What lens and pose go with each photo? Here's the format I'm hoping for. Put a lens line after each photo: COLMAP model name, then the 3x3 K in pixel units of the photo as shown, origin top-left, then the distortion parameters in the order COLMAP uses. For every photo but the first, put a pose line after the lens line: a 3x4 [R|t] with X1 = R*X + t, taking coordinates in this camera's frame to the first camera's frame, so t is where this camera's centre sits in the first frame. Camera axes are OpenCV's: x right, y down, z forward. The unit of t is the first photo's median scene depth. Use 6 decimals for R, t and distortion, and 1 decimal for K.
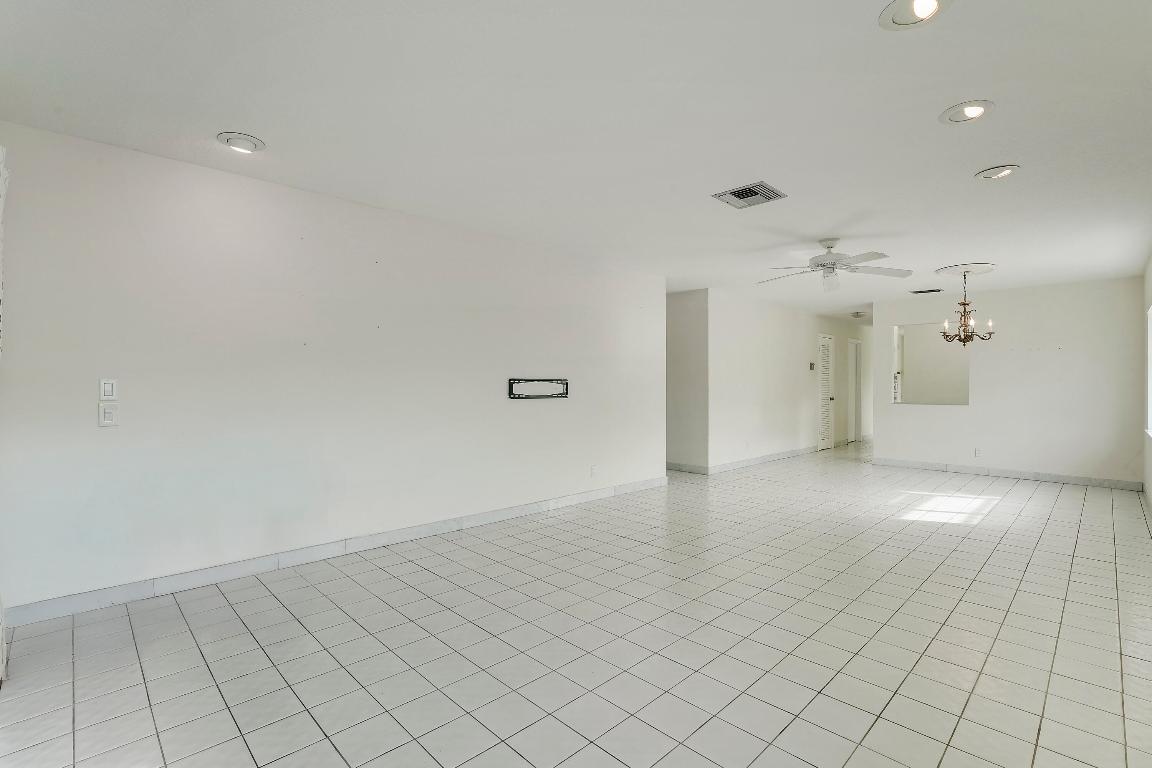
lens RADIAL K [[519.9, 0, 575.5], [0, 519.9, 384.8], [0, 0, 1]] dist [-0.001667, -0.002552]
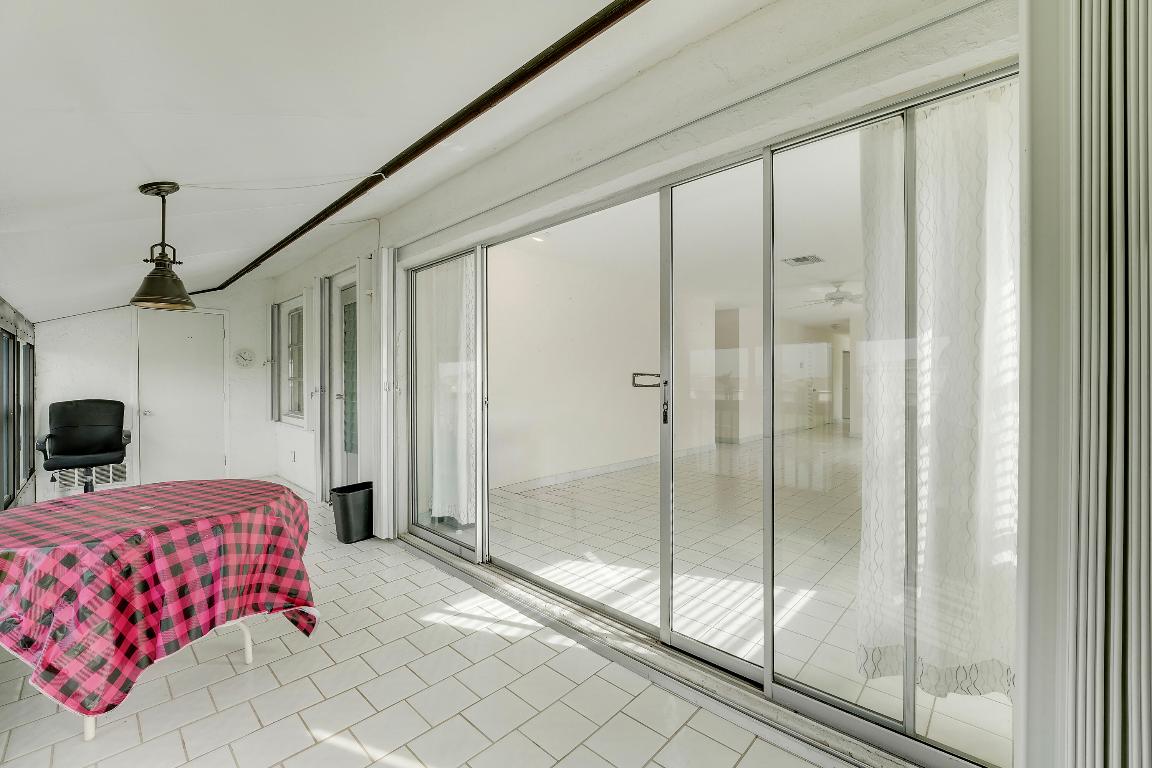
lens RADIAL K [[480.8, 0, 579.6], [0, 480.8, 381.5], [0, 0, 1]] dist [-0.025205, -0.000195]
pose [[0.998570, -0.005955, 0.053119, -0.323540], [0.006242, 0.999967, -0.005242, 0.016193], [-0.053086, 0.005567, 0.998574, -0.336259]]
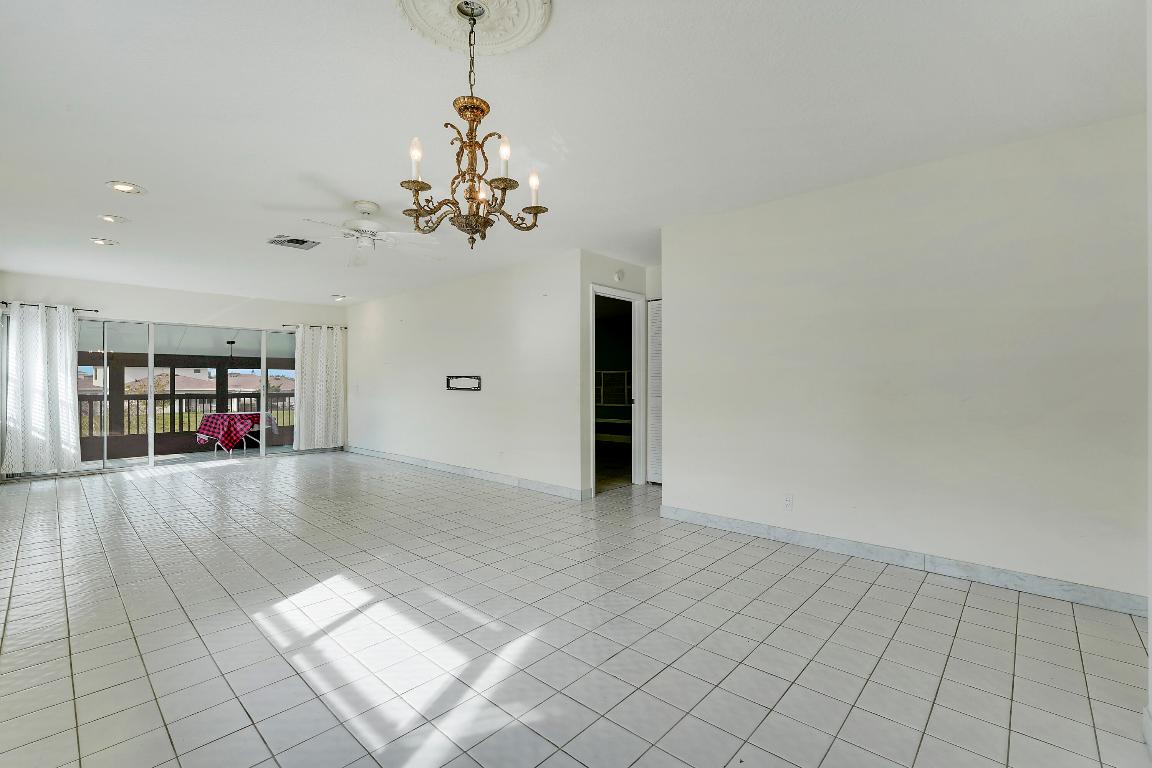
lens RADIAL K [[503.1, 0, 596.7], [0, 503.1, 377.3], [0, 0, 1]] dist [-0.022776, 0.002047]
pose [[0.066539, -0.015157, -0.997669, 1.214086], [0.002435, 0.999884, -0.015028, 0.012149], [0.997781, -0.001429, 0.066568, 1.216493]]
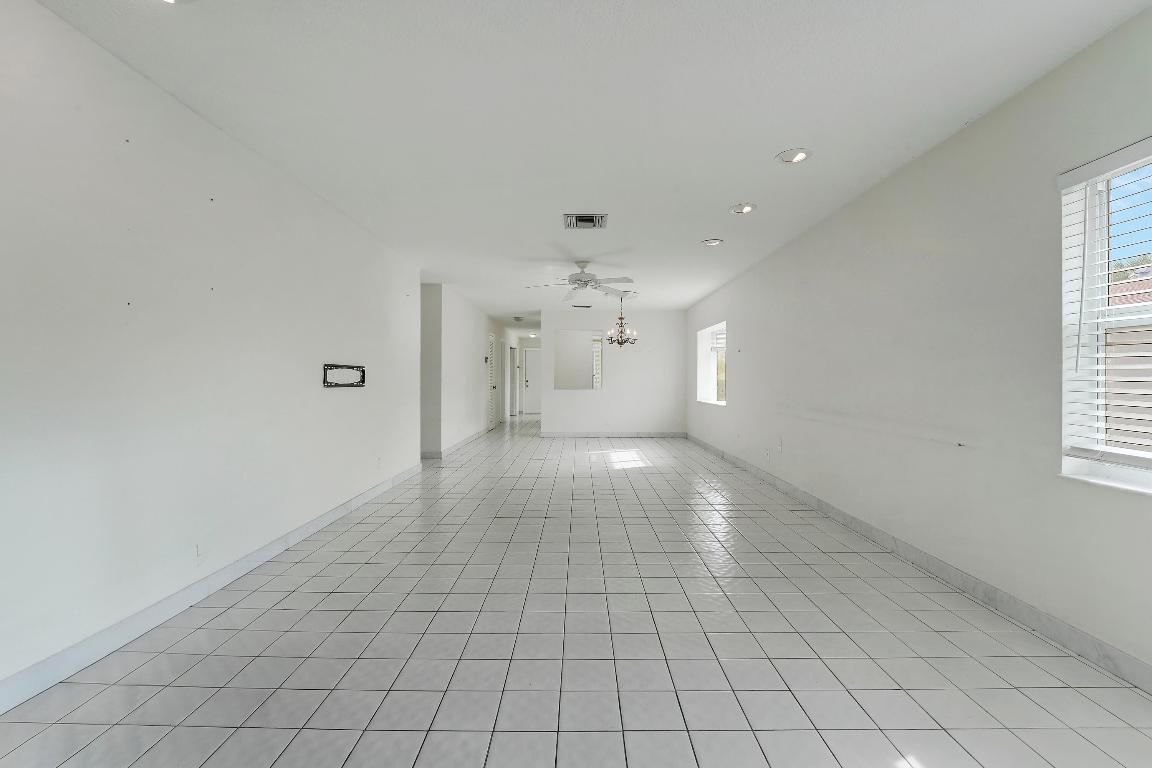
lens RADIAL K [[503.1, 0, 574.3], [0, 503.1, 377.2], [0, 0, 1]] dist [-0.022776, 0.002047]
pose [[0.709852, -0.000993, 0.704351, -0.381409], [0.002740, 0.999995, -0.001352, 0.011103], [-0.704346, 0.002889, 0.709851, 0.110524]]
